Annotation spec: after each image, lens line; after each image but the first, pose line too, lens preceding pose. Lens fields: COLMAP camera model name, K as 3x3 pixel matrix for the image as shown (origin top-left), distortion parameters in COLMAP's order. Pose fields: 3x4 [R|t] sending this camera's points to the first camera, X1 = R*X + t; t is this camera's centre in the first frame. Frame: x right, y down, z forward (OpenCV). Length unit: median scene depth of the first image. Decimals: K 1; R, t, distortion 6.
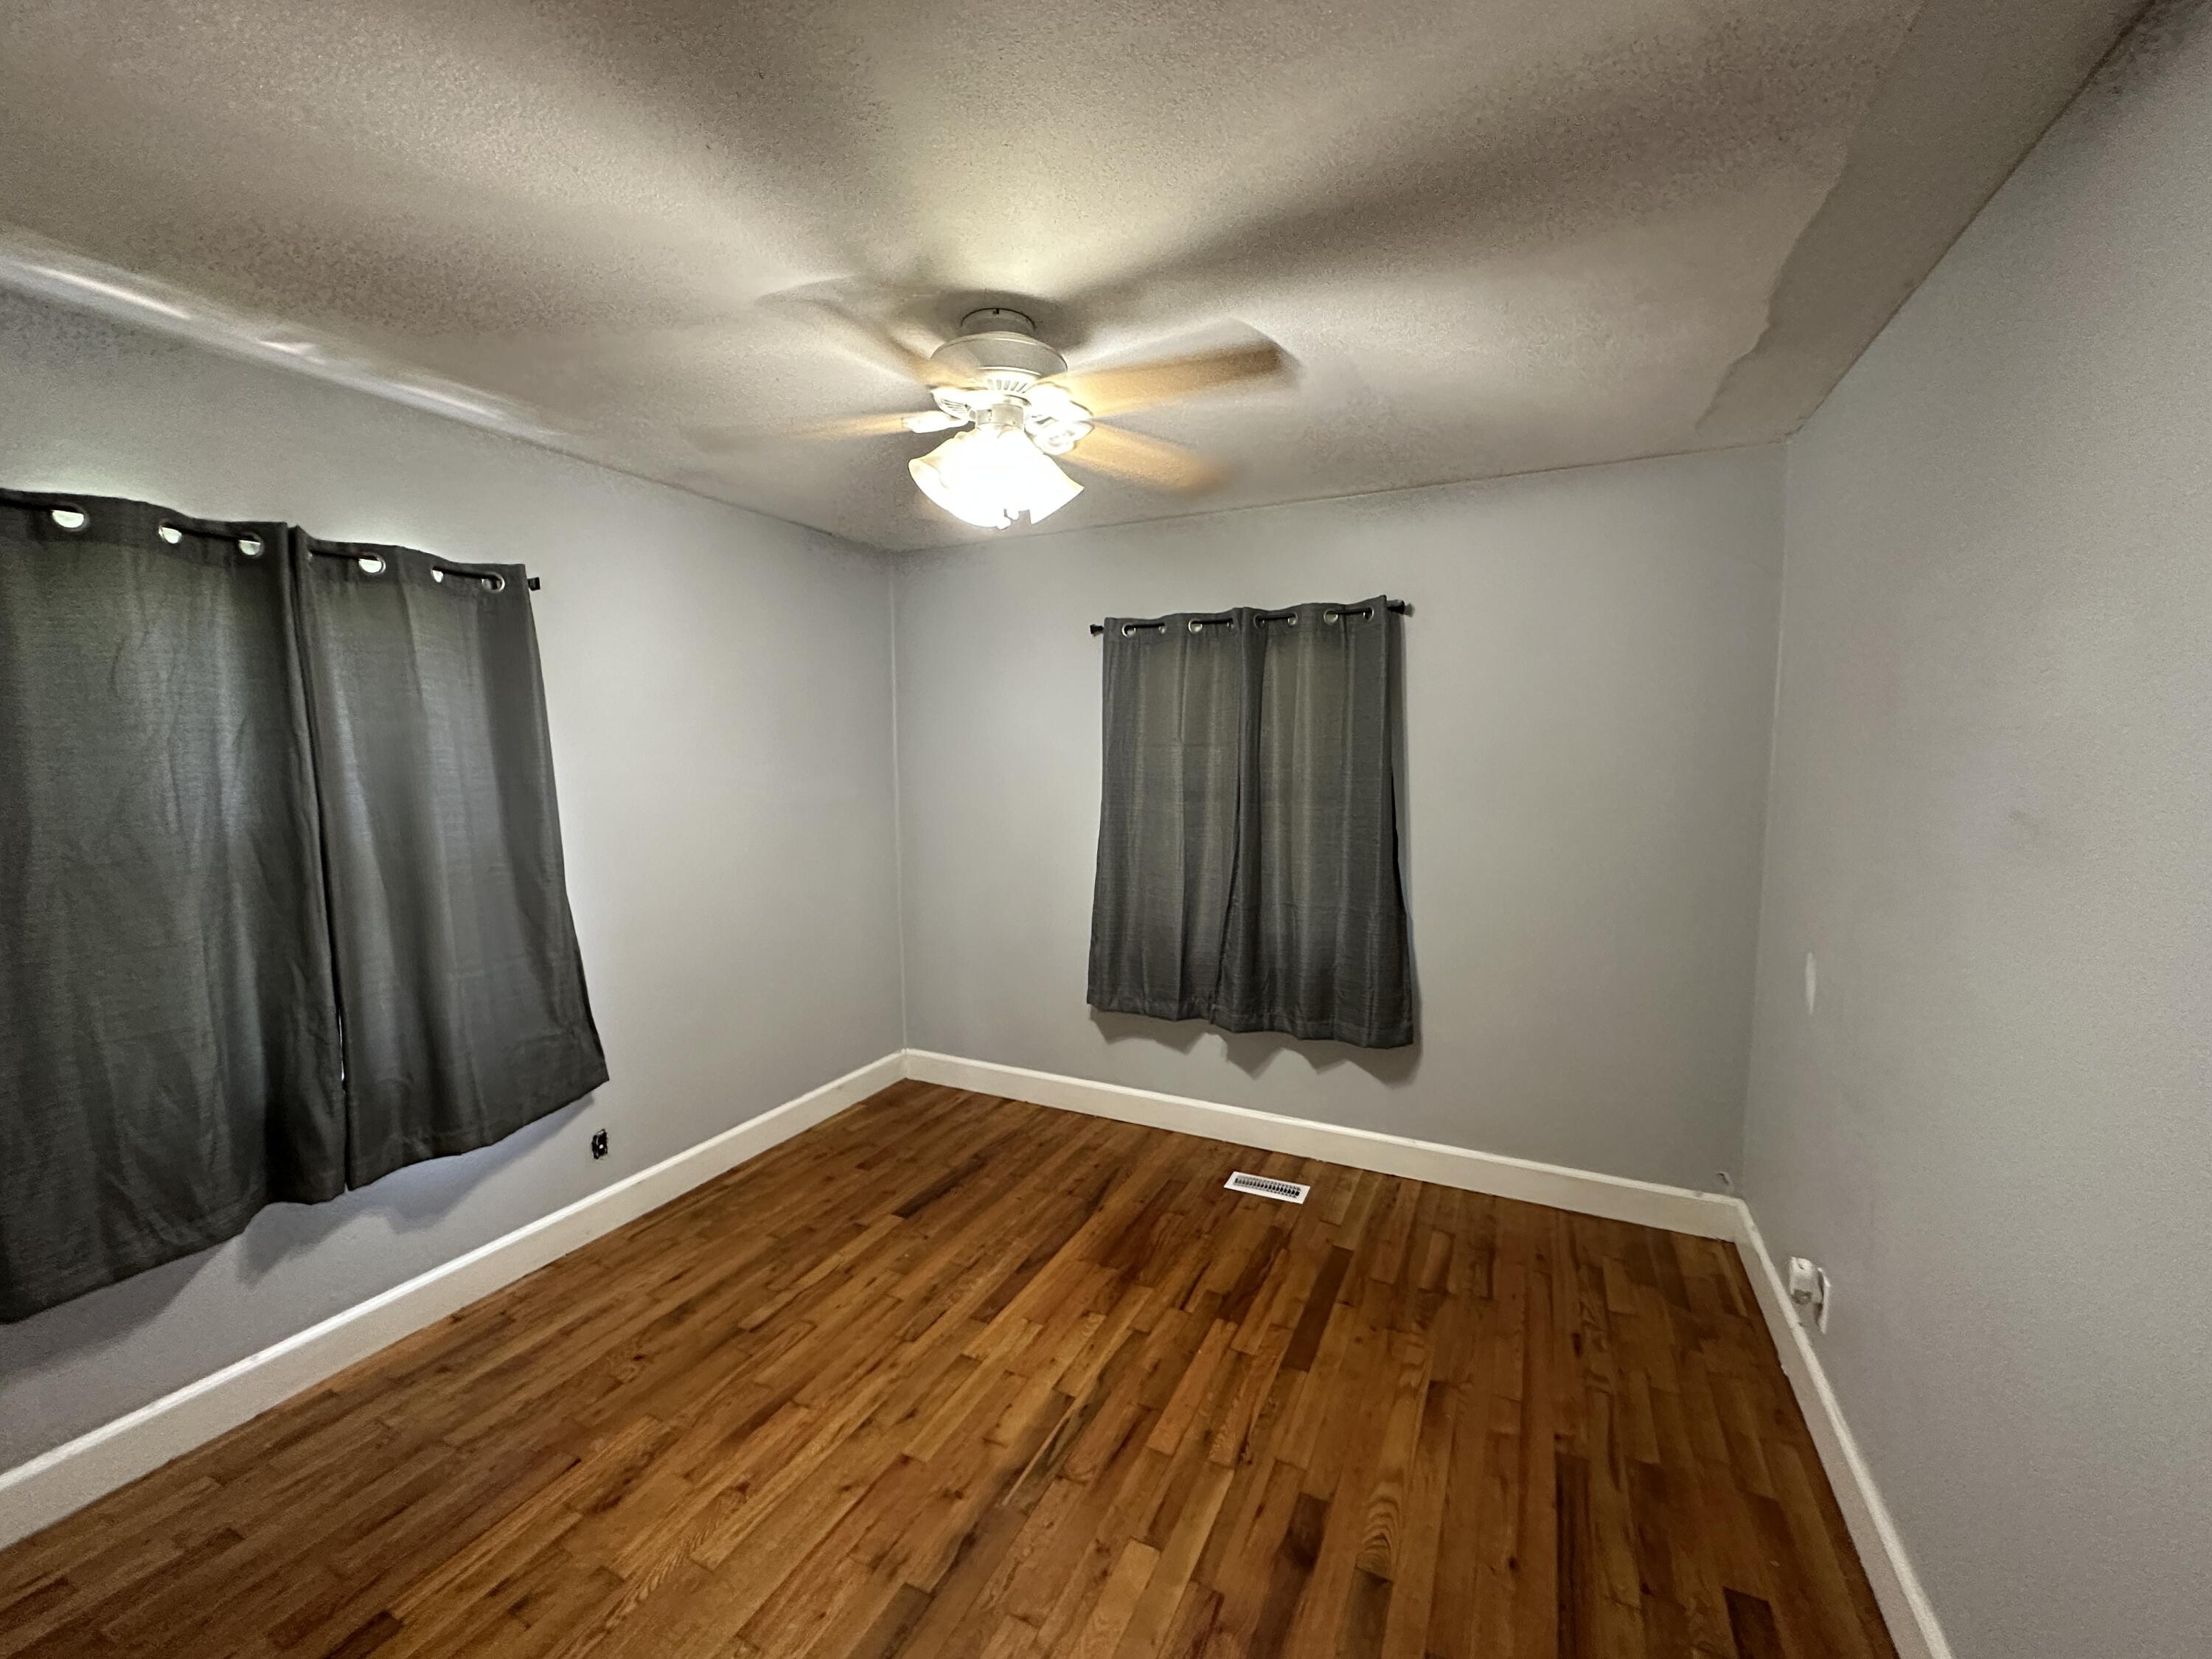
lens RADIAL K [[884.3, 0, 1101.0], [0, 884.3, 835.8], [0, 0, 1]] dist [0.000279, 0.000481]
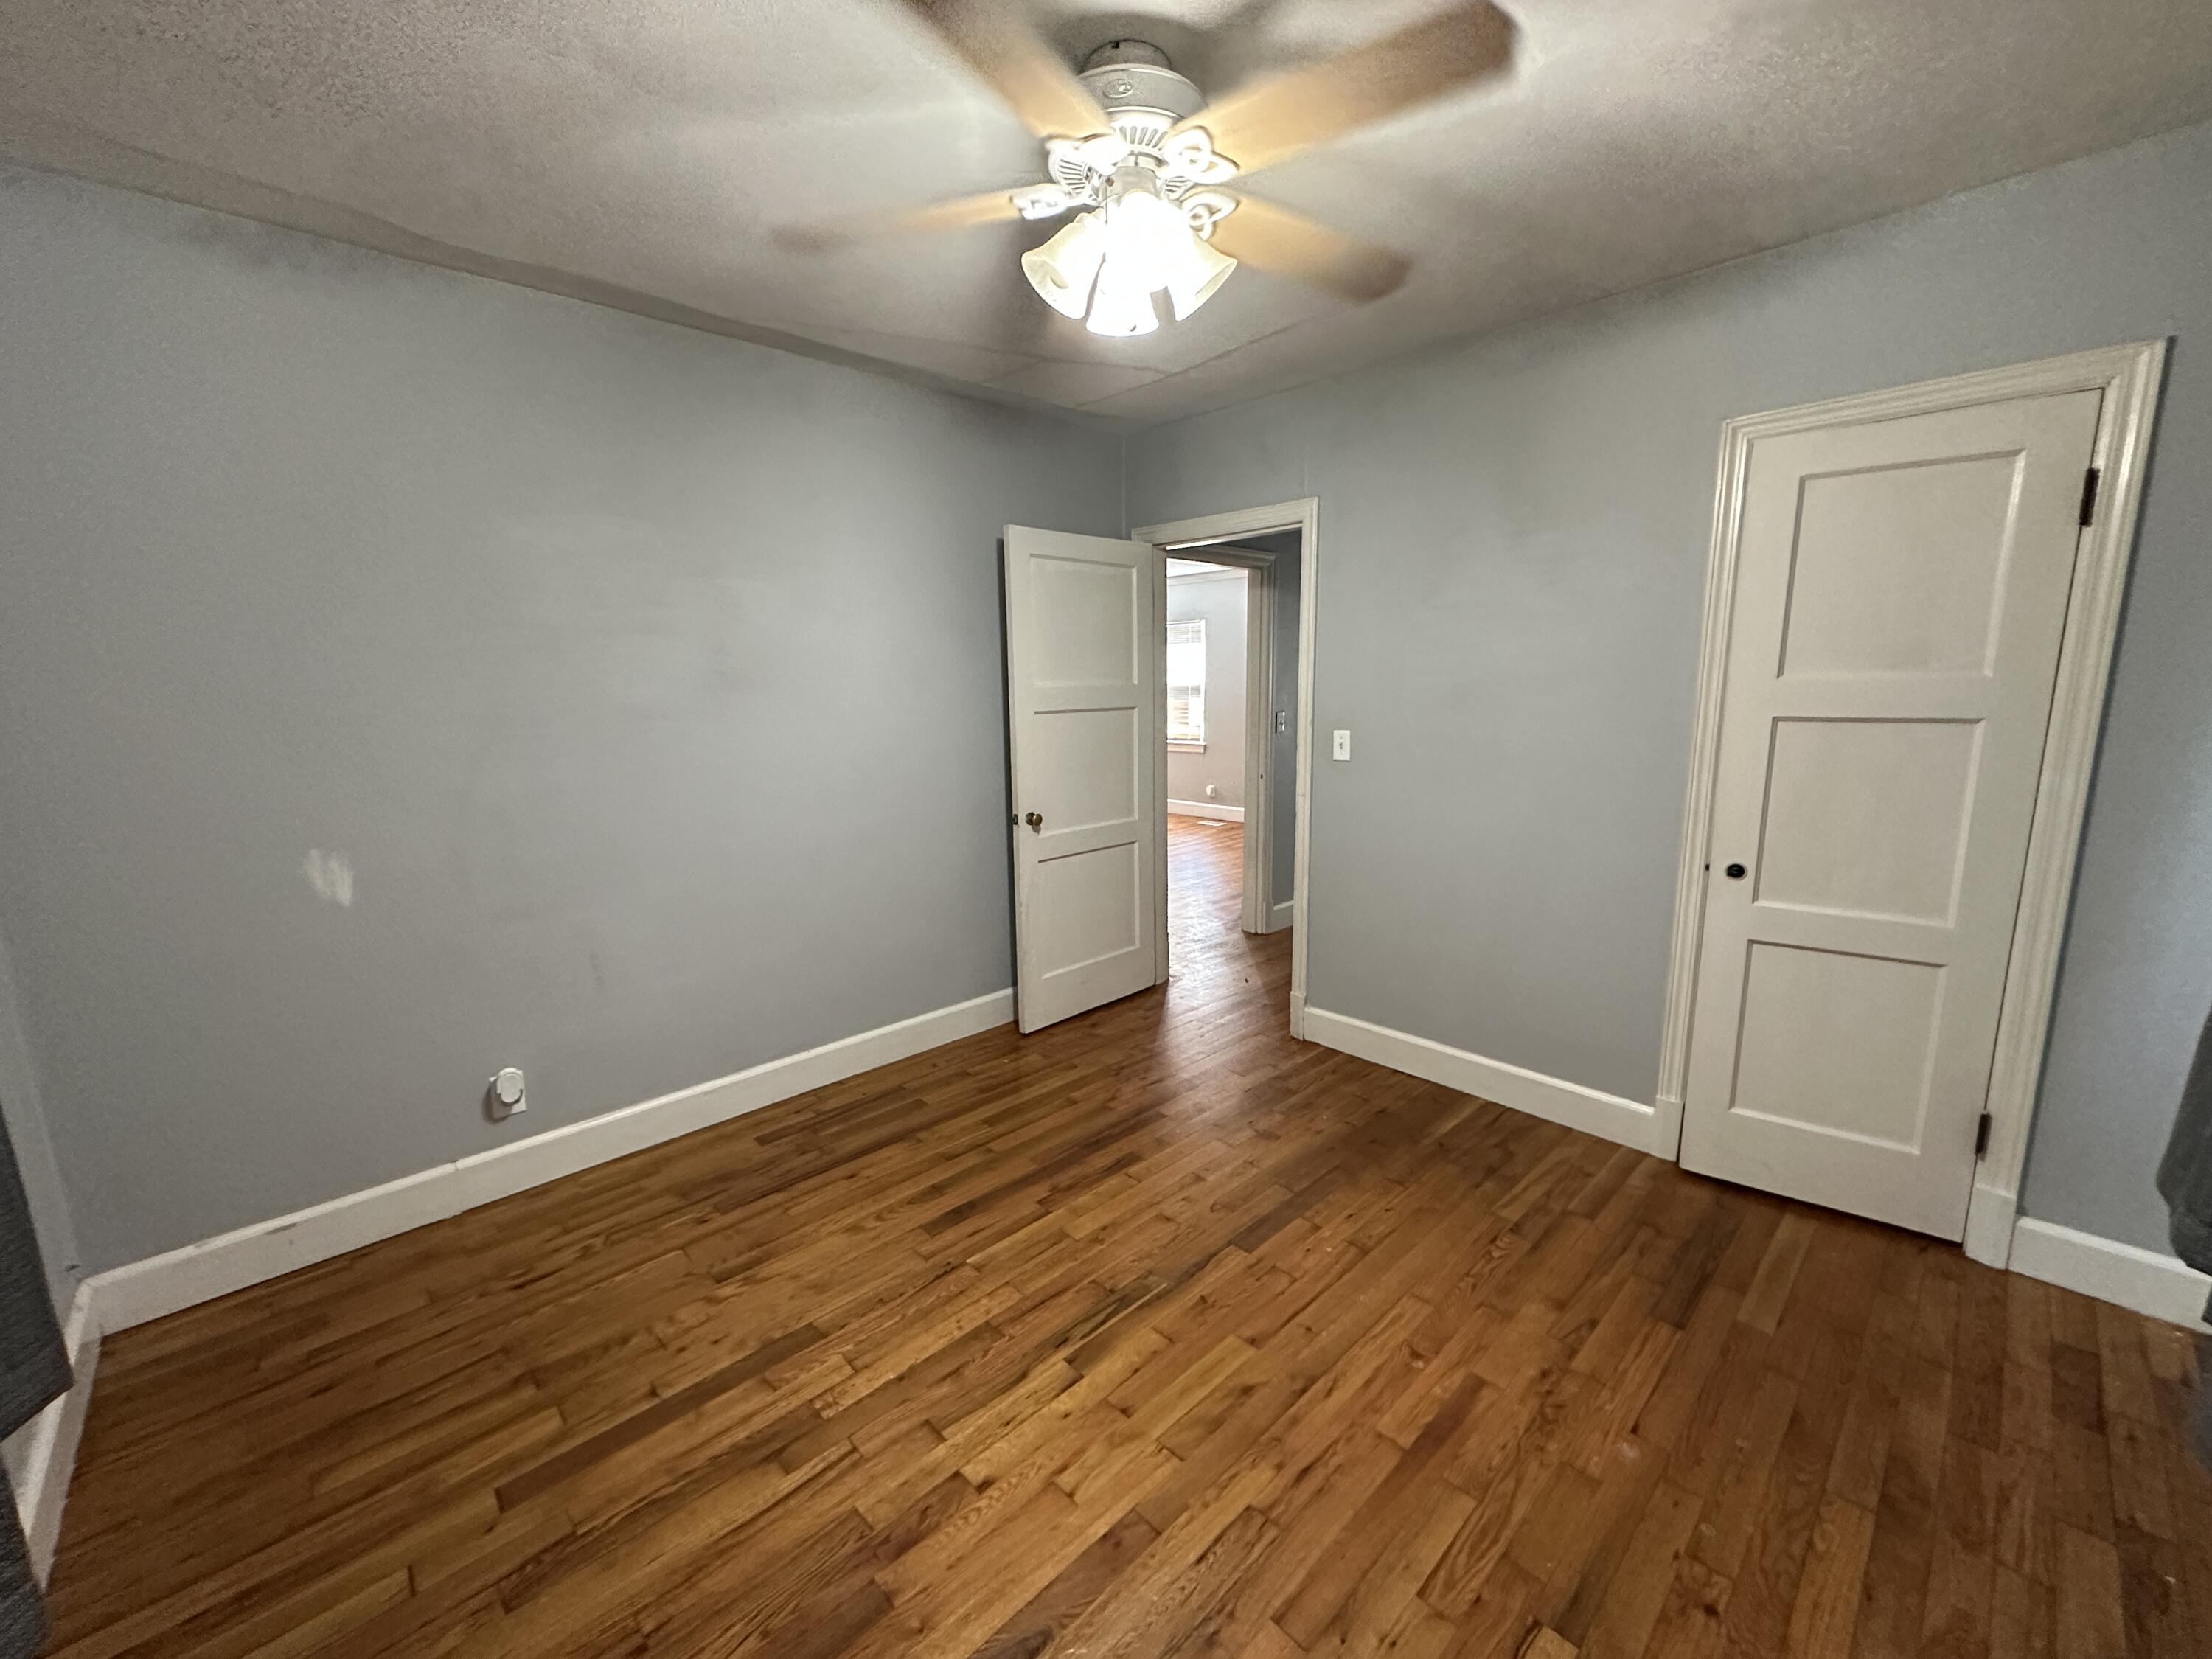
lens RADIAL K [[884.3, 0, 1099.3], [0, 884.3, 828.8], [0, 0, 1]] dist [0.000279, 0.000481]
pose [[-0.936781, -0.038728, 0.347766, -0.354065], [0.055165, 0.965082, 0.256072, -0.095368], [-0.345540, 0.259068, -0.901934, 1.676544]]
